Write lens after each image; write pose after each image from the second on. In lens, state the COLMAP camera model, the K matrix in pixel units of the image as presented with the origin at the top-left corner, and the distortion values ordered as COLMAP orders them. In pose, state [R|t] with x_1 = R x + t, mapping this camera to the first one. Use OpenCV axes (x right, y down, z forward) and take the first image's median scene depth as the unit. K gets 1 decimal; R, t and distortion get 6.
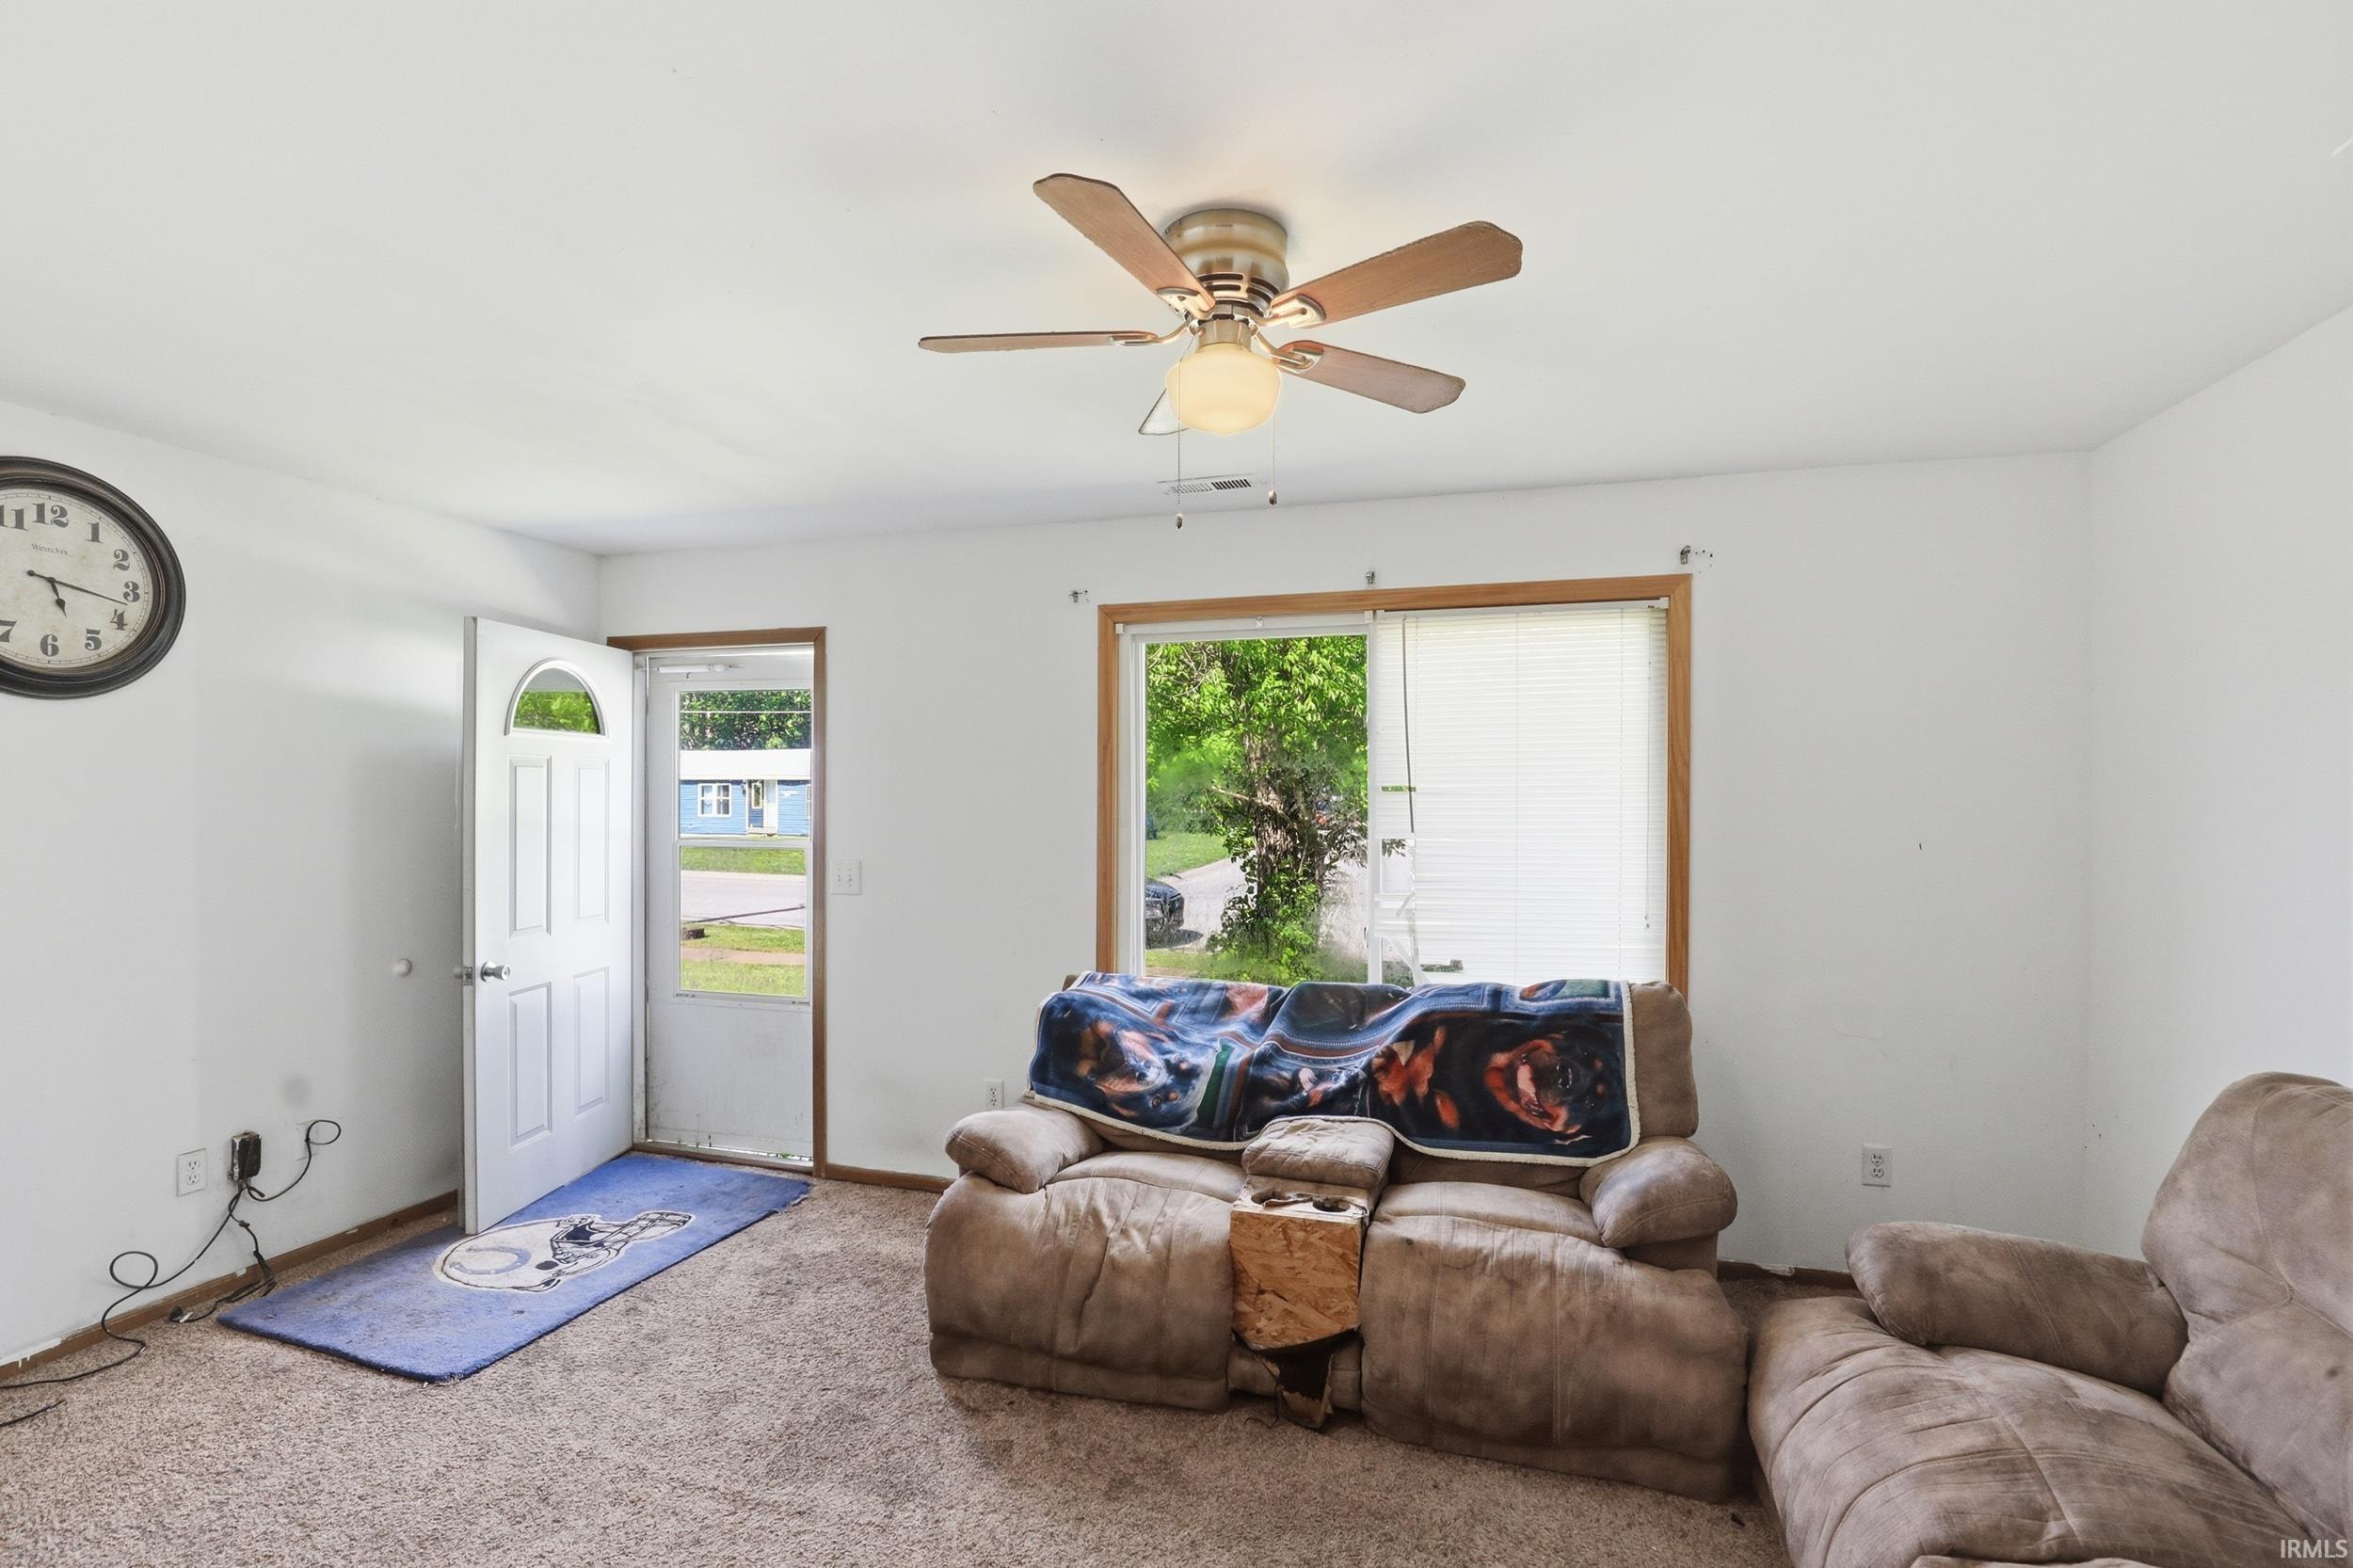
lens RADIAL K [[1108.6, 0, 1187.0], [0, 1108.6, 778.4], [0, 0, 1]] dist [-0.022816, 0.000197]
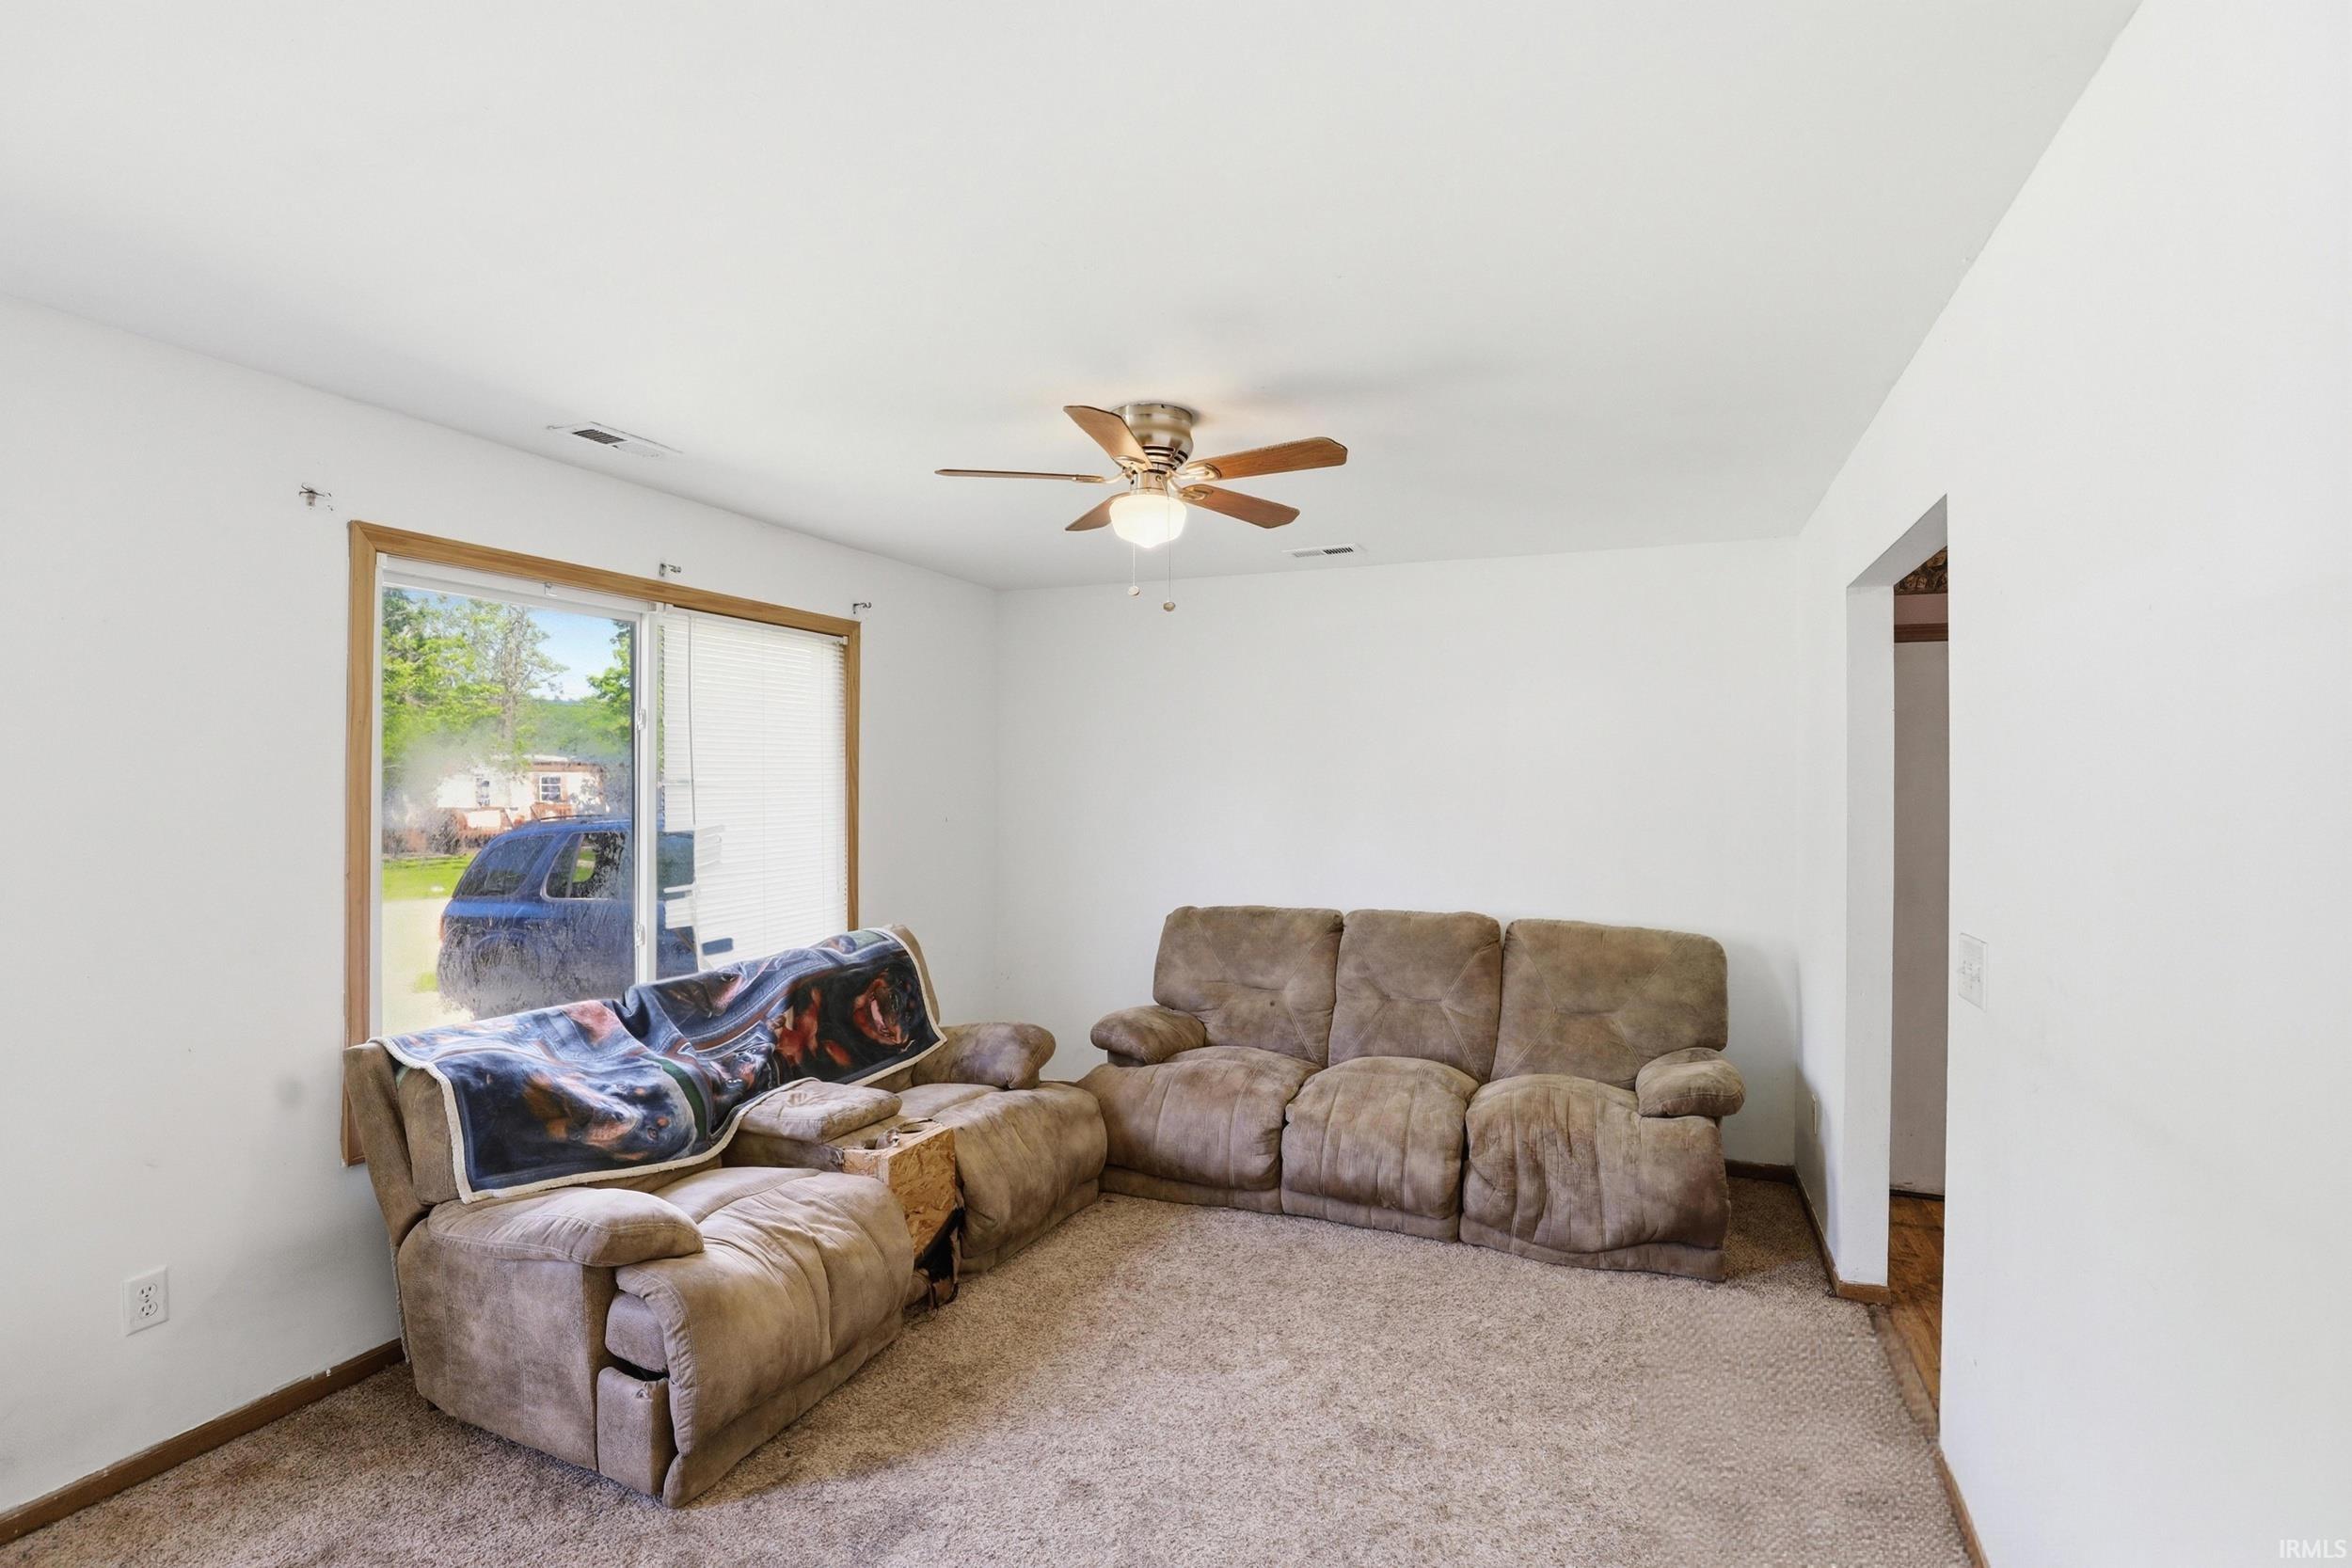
lens RADIAL K [[1108.0, 0, 1186.5], [0, 1108.0, 778.4], [0, 0, 1]] dist [-0.022816, 0.000197]
pose [[0.100866, 0.007165, 0.994874, -0.921036], [-0.007652, 0.999950, -0.006426, 0.010675], [-0.994871, -0.006965, 0.100915, 0.520857]]
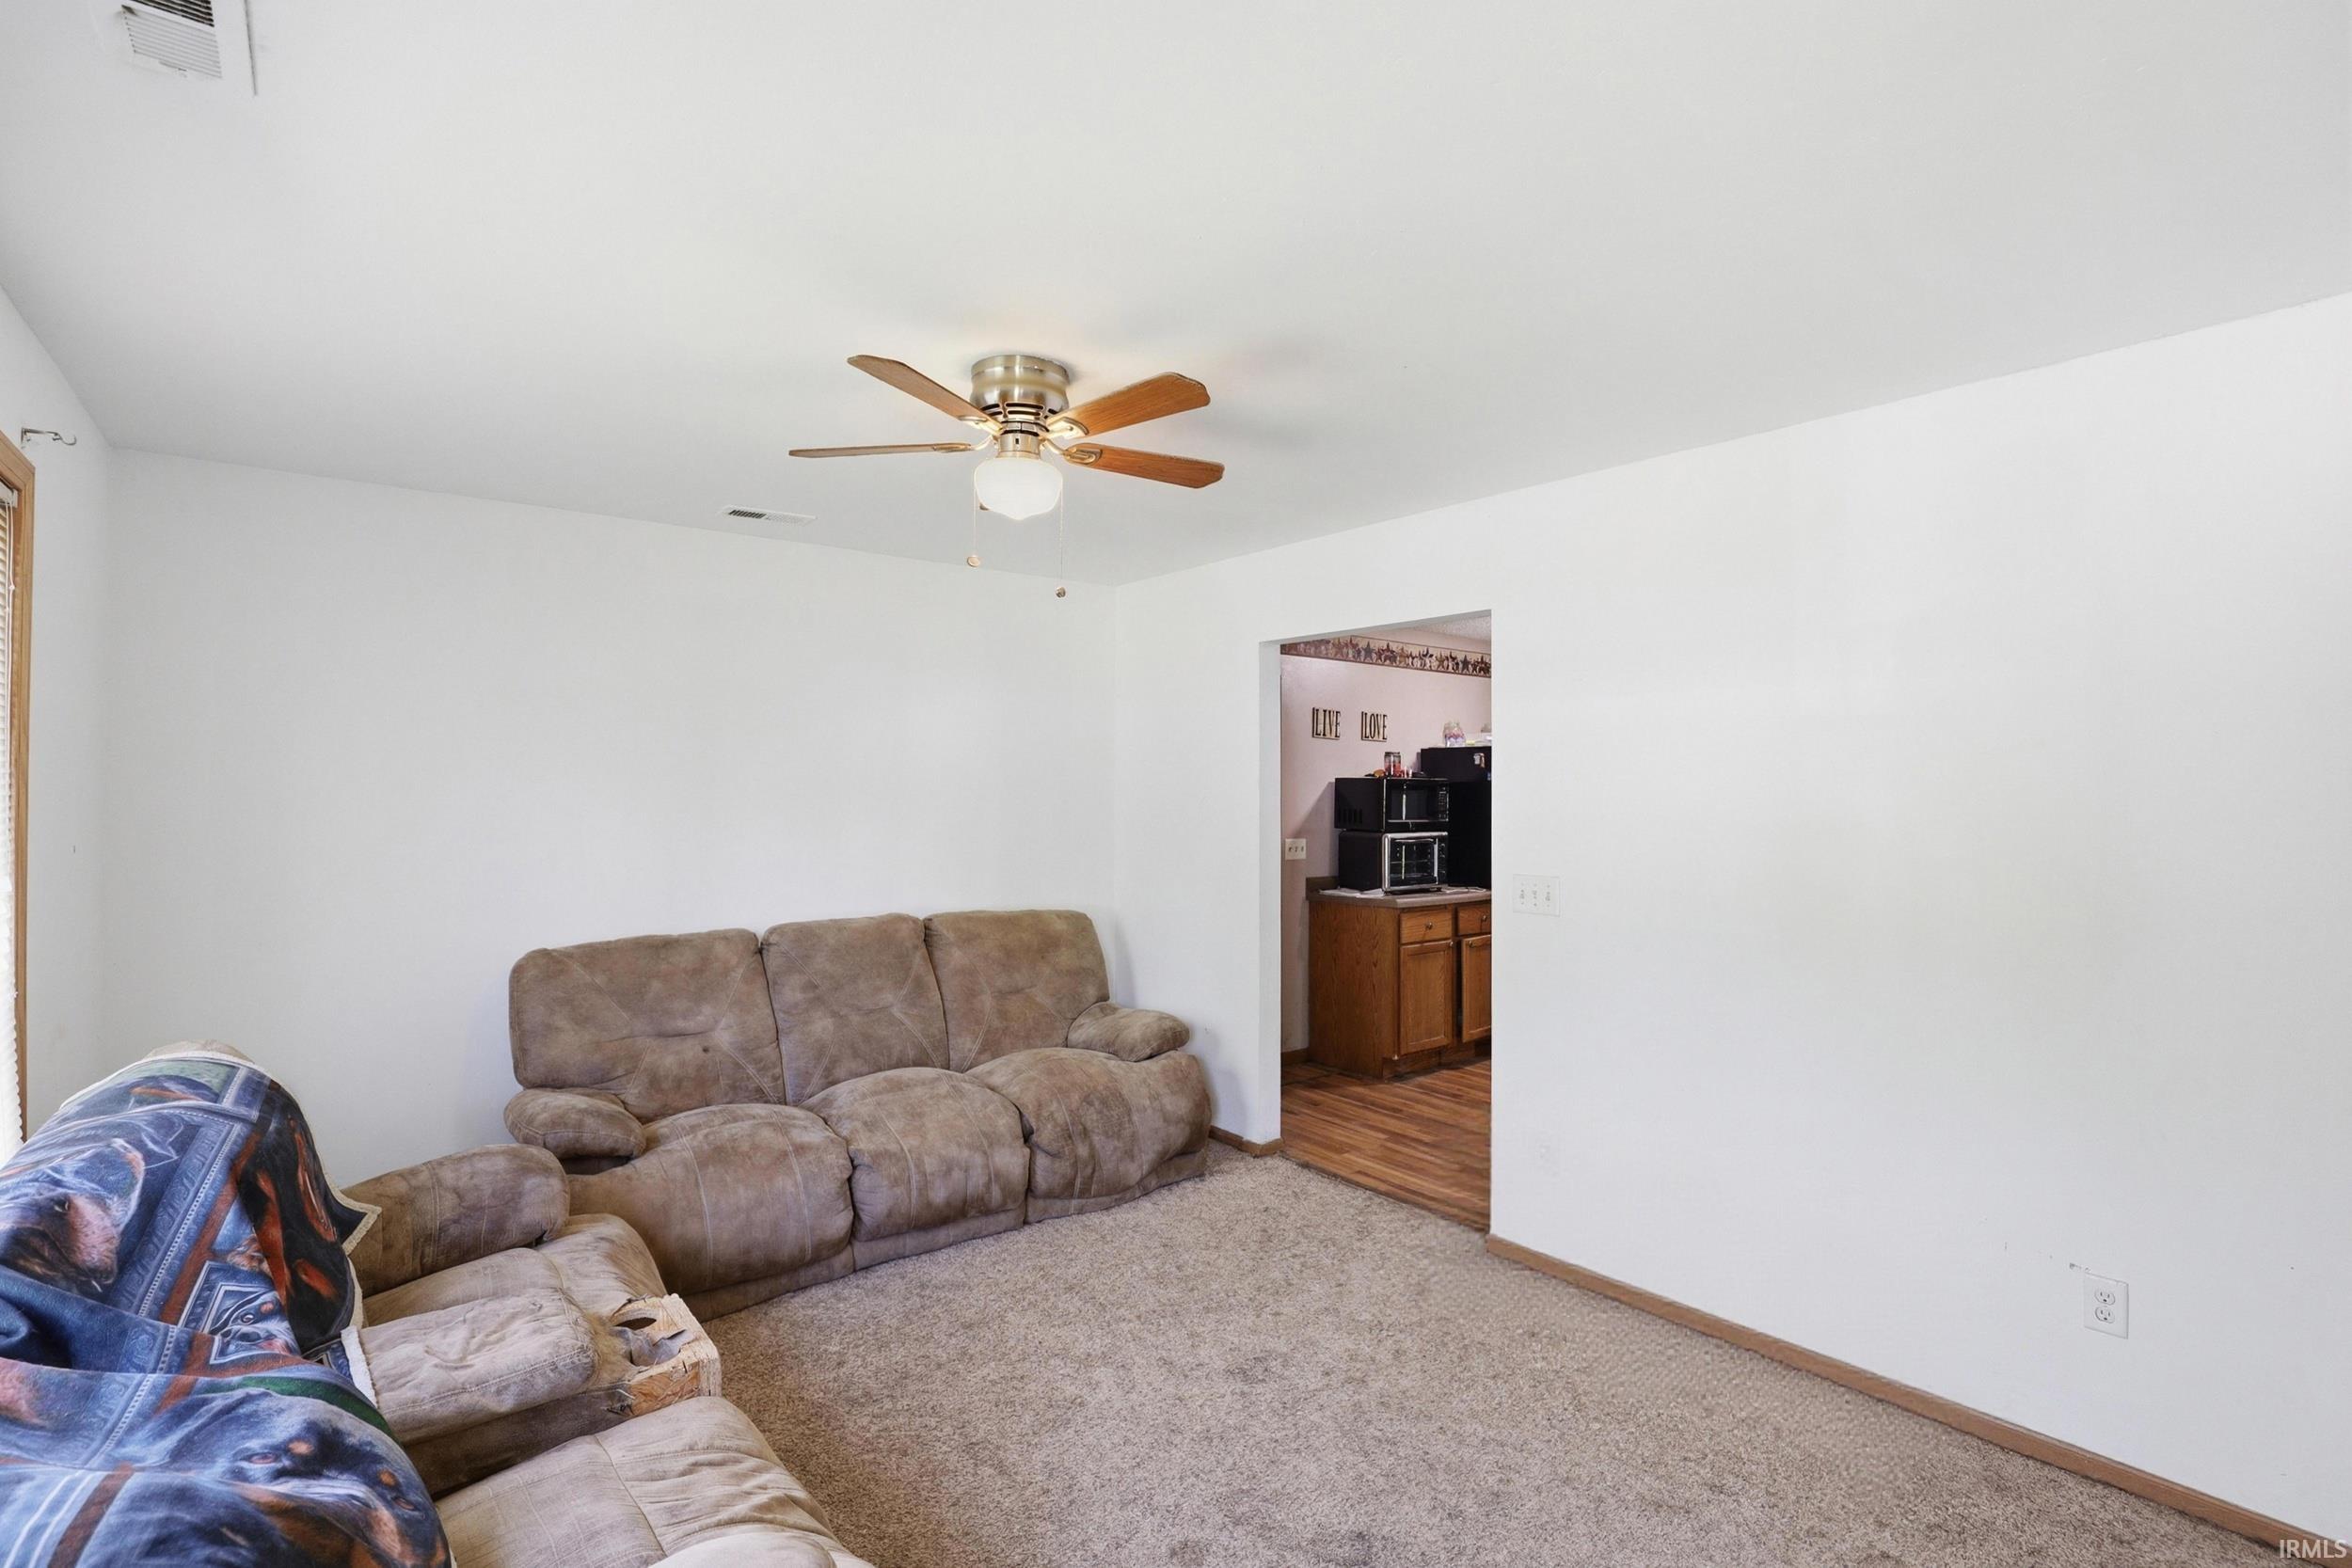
lens RADIAL K [[1108.0, 0, 1186.5], [0, 1108.0, 778.4], [0, 0, 1]] dist [-0.022816, 0.000197]
pose [[-0.828047, 0.001397, 0.560657, -0.547509], [-0.004699, 0.999944, -0.009432, 0.011645], [-0.560639, -0.010444, -0.827994, 1.276351]]
